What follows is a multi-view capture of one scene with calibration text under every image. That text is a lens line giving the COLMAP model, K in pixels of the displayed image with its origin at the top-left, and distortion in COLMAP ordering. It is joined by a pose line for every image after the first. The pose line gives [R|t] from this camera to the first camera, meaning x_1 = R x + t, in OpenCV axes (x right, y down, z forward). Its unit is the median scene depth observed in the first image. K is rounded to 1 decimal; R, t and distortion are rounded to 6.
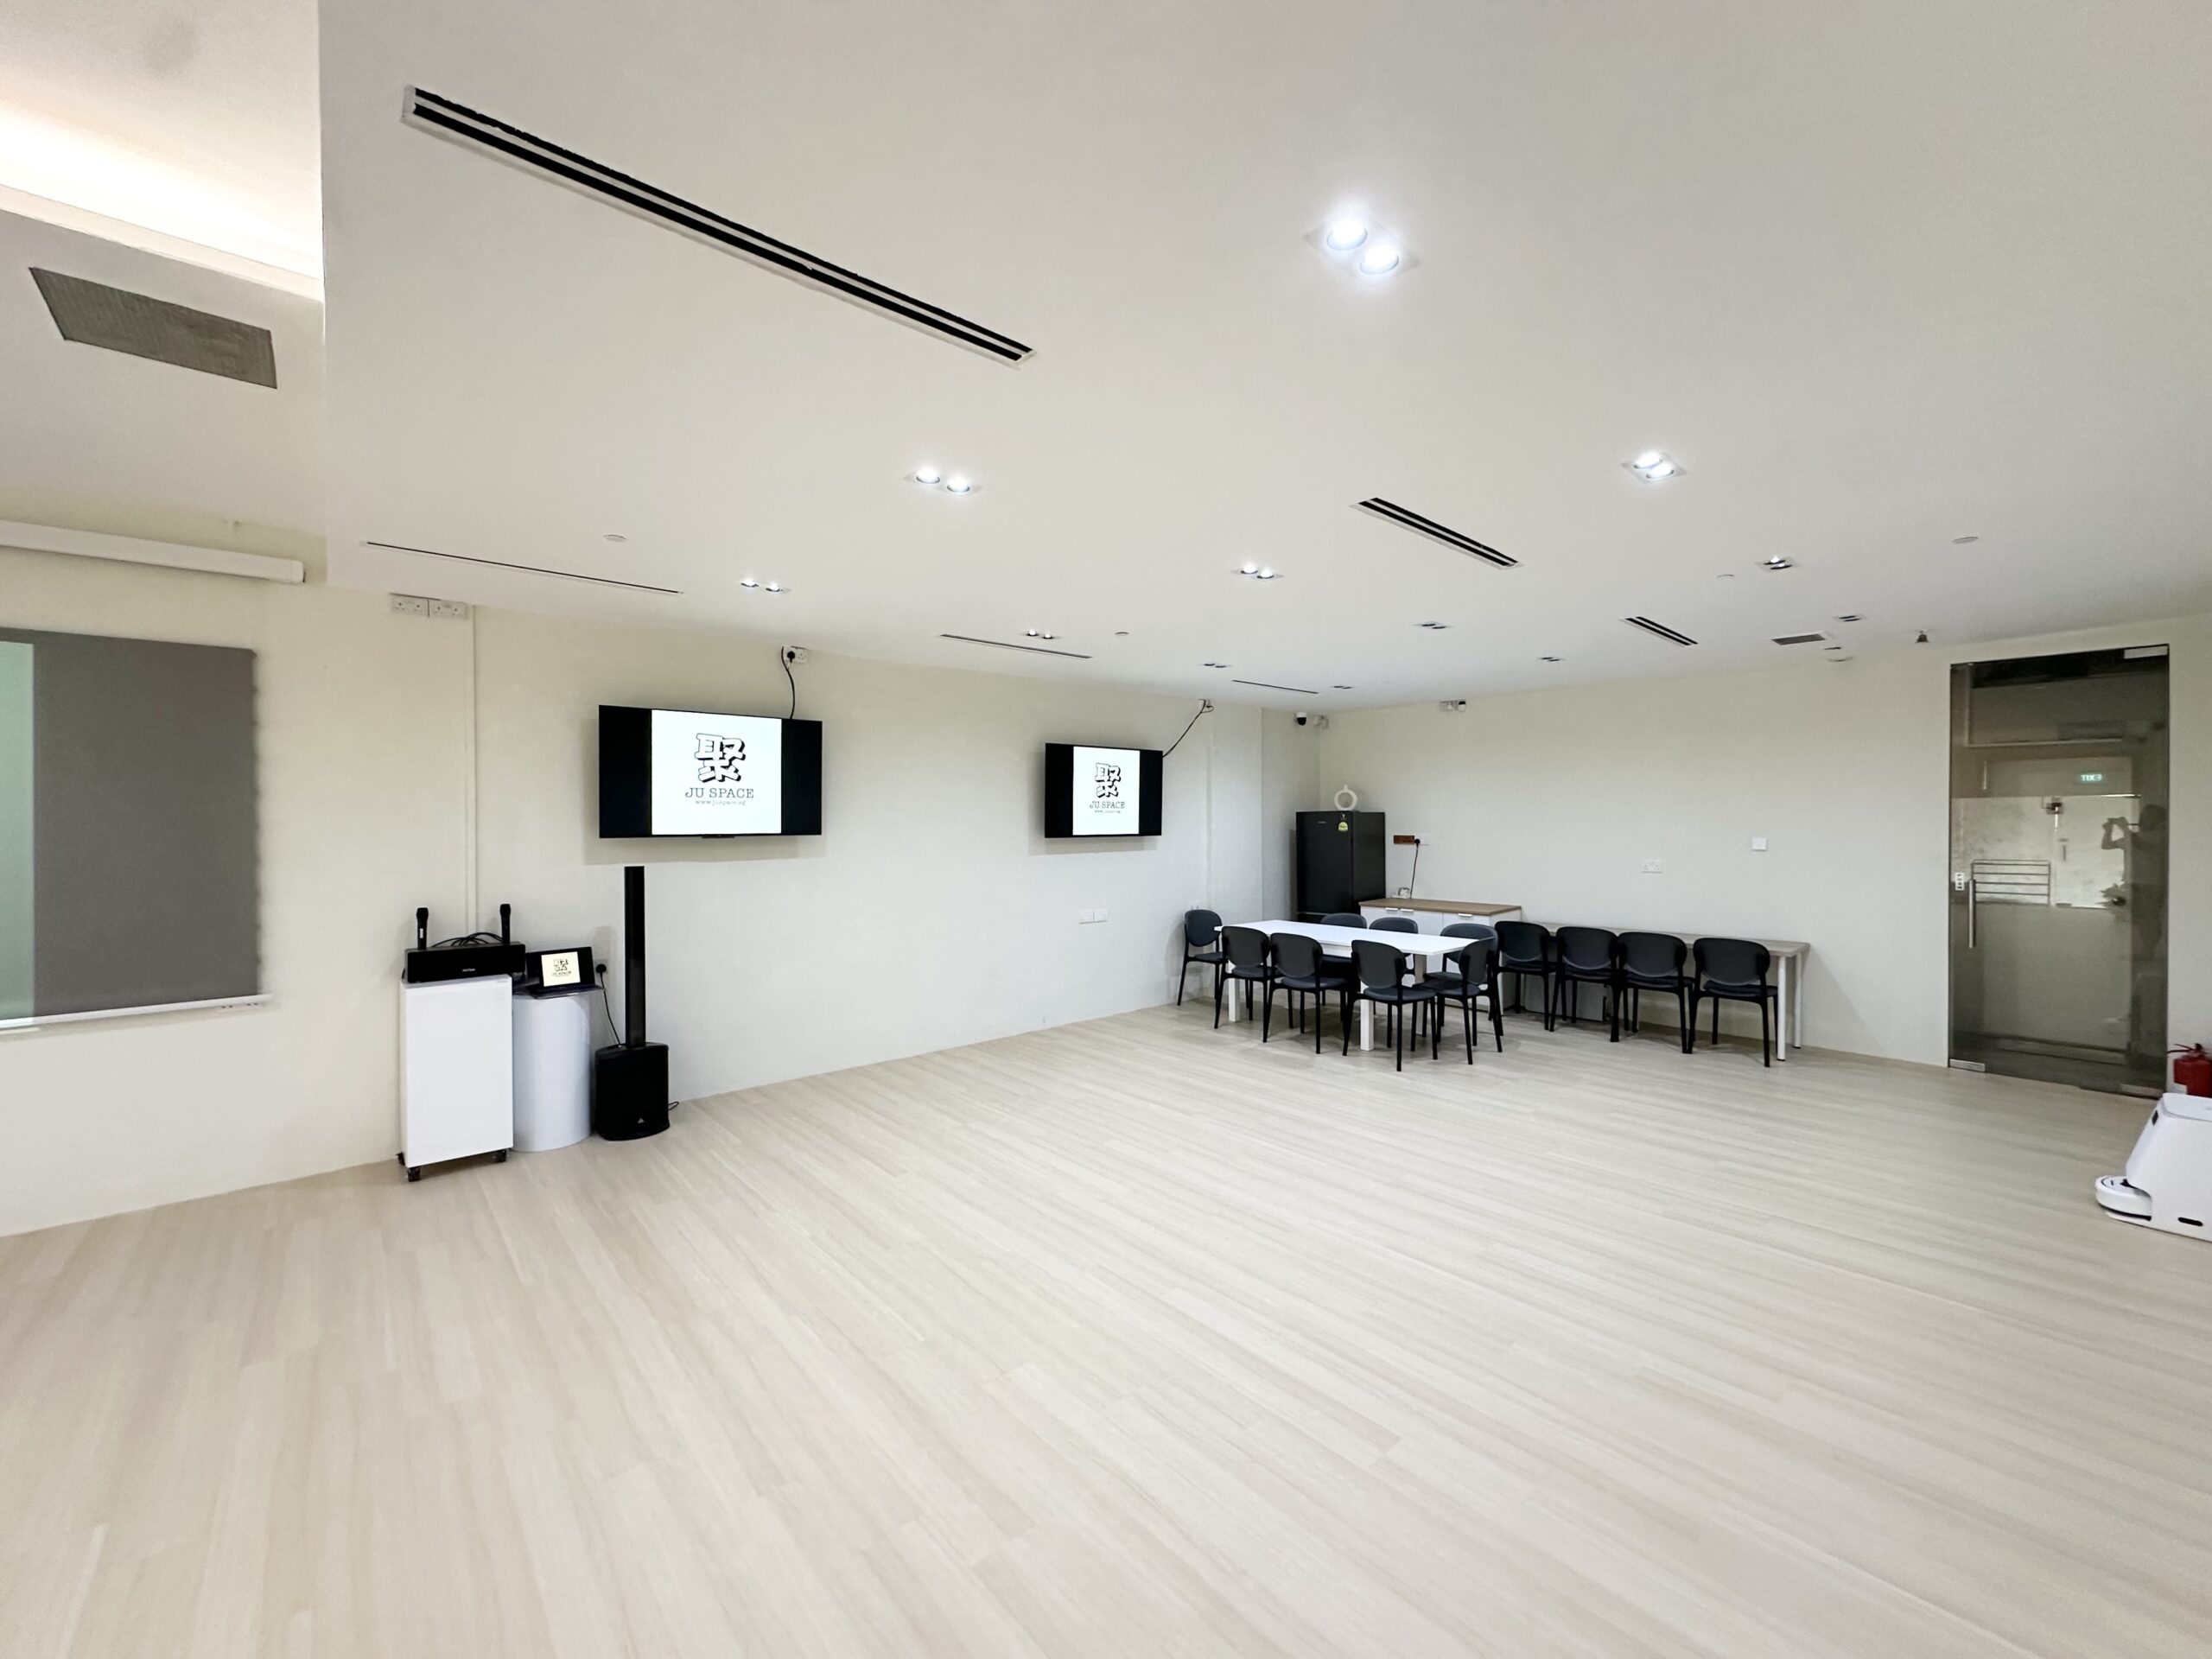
lens RADIAL K [[877.2, 0, 1099.0], [0, 877.2, 831.0], [0, 0, 1]] dist [-0.004871, 0.000544]
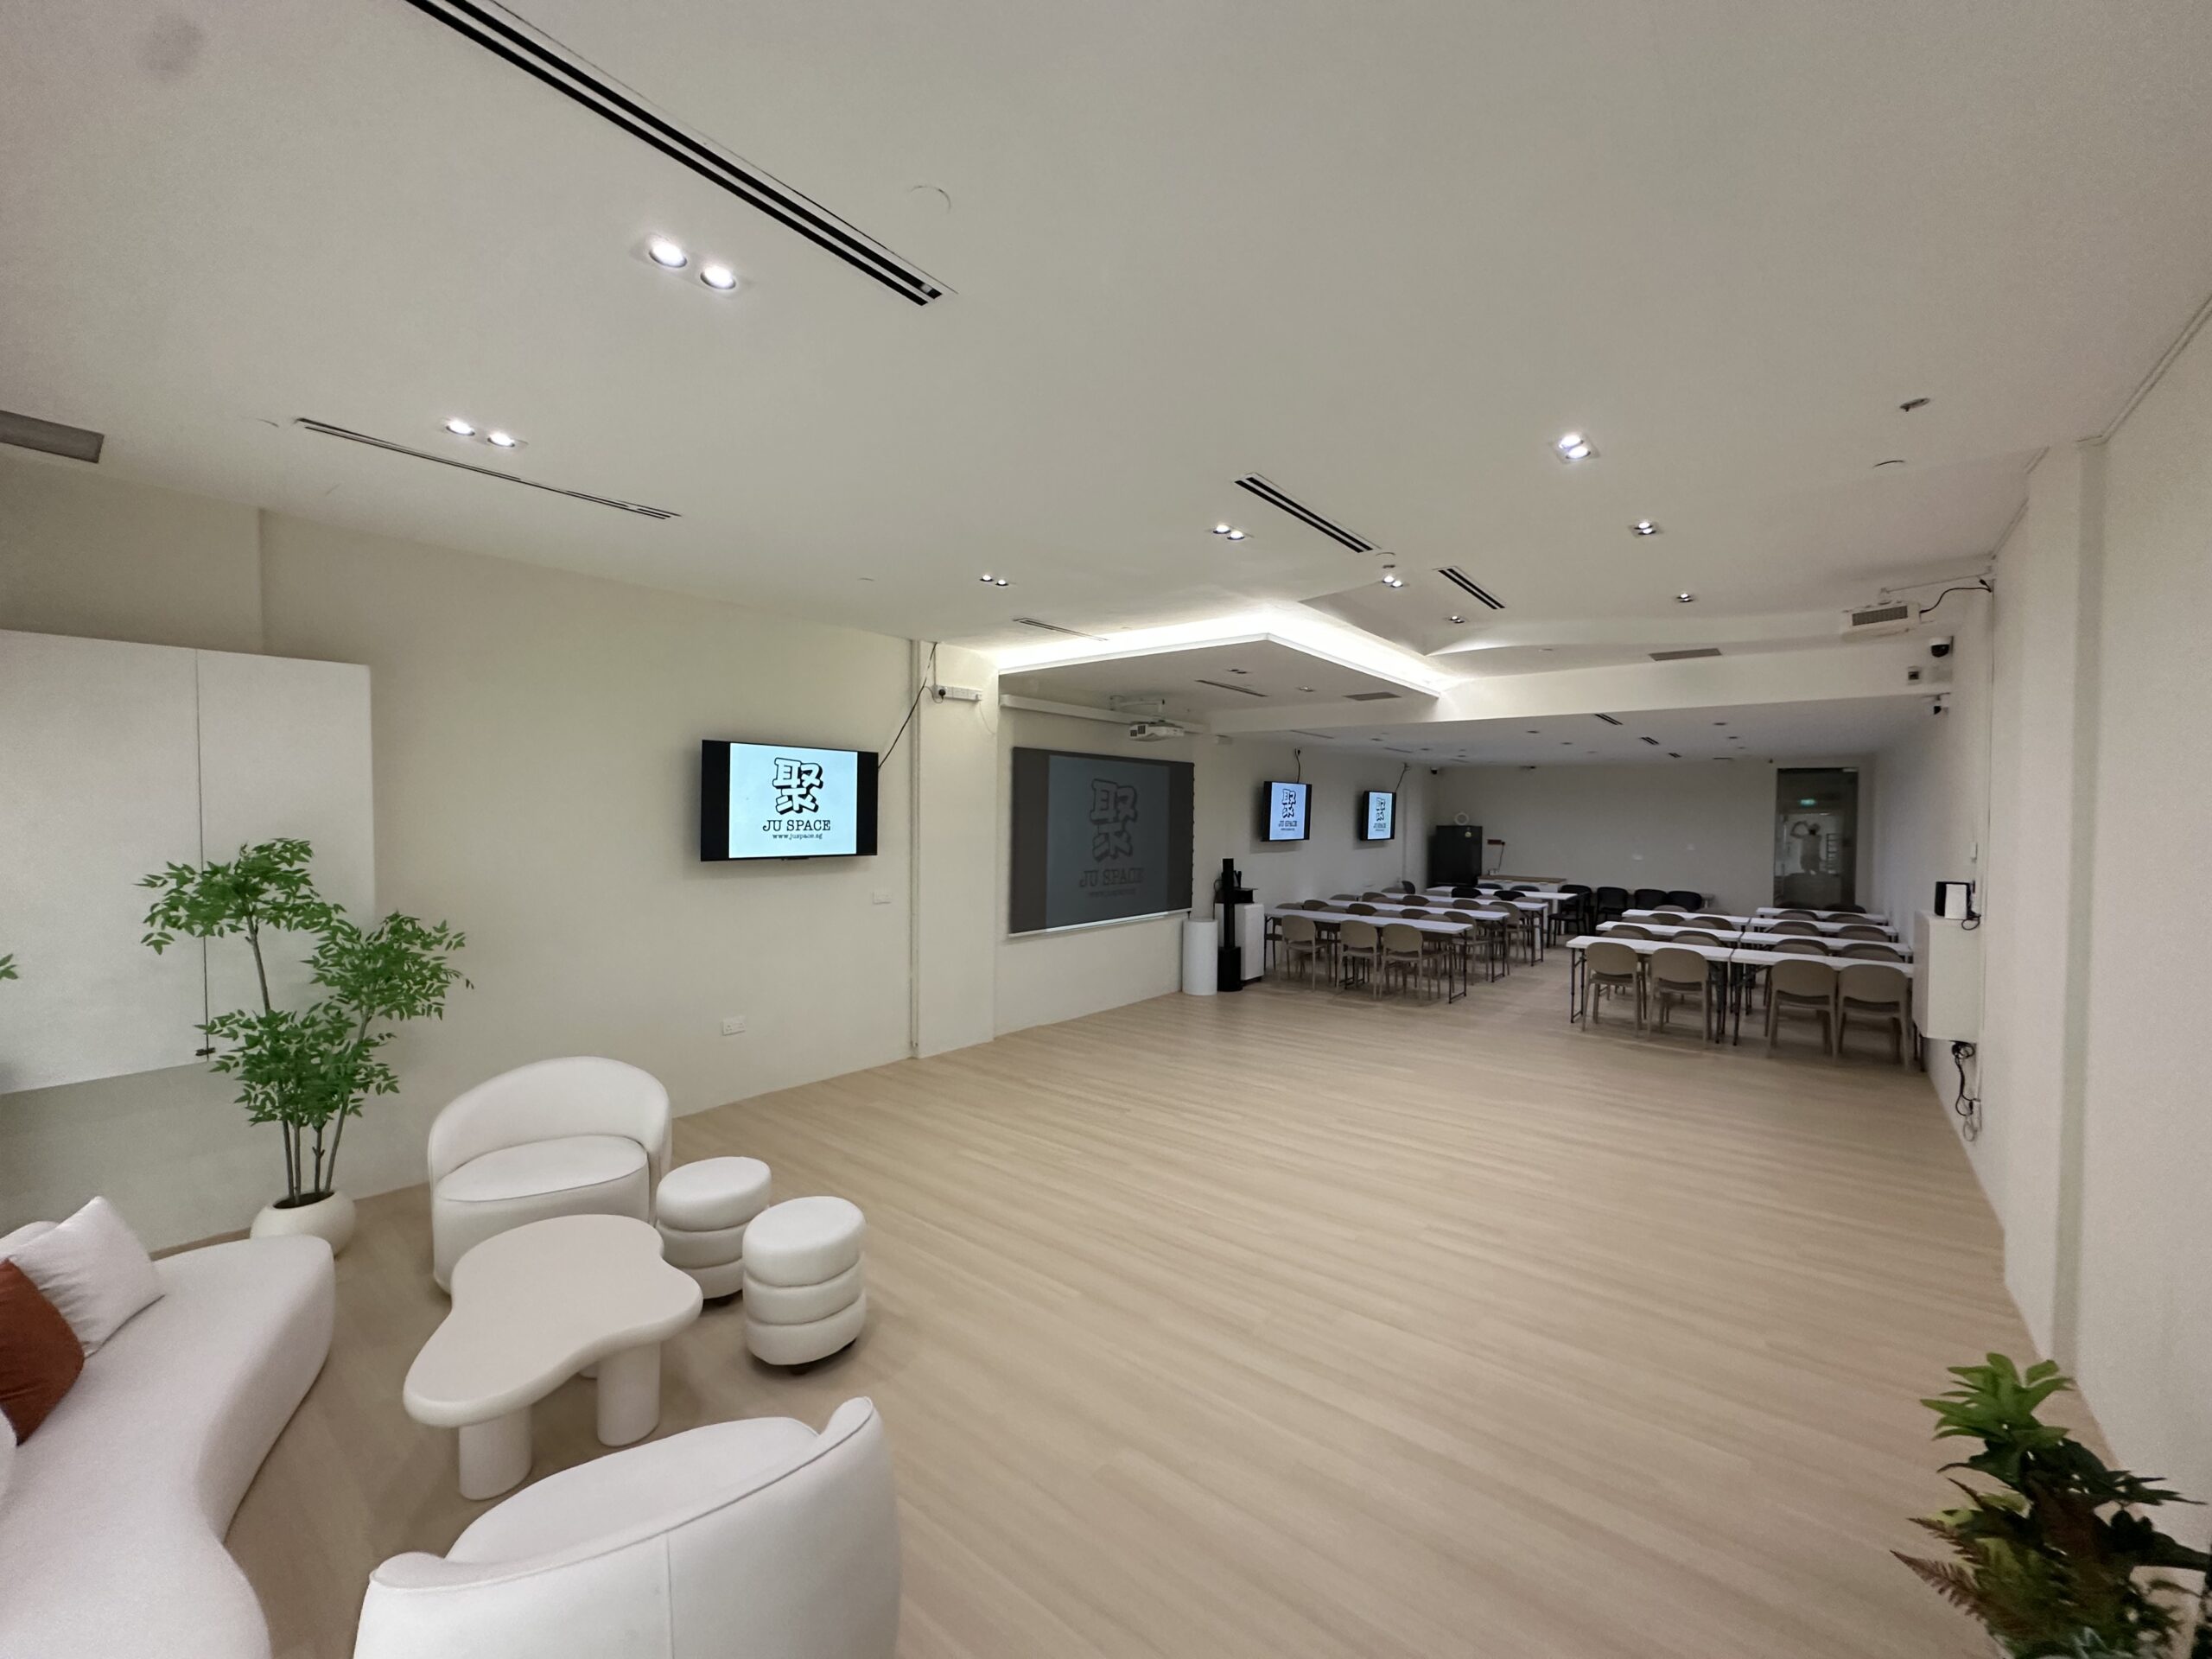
lens RADIAL K [[877.2, 0, 1104.7], [0, 877.2, 829.2], [0, 0, 1]] dist [-0.004871, 0.000544]
pose [[0.983814, 0.012996, 0.178723, -1.250502], [-0.014875, 0.999847, 0.009174, -0.034611], [-0.178577, -0.011684, 0.983857, -1.003951]]
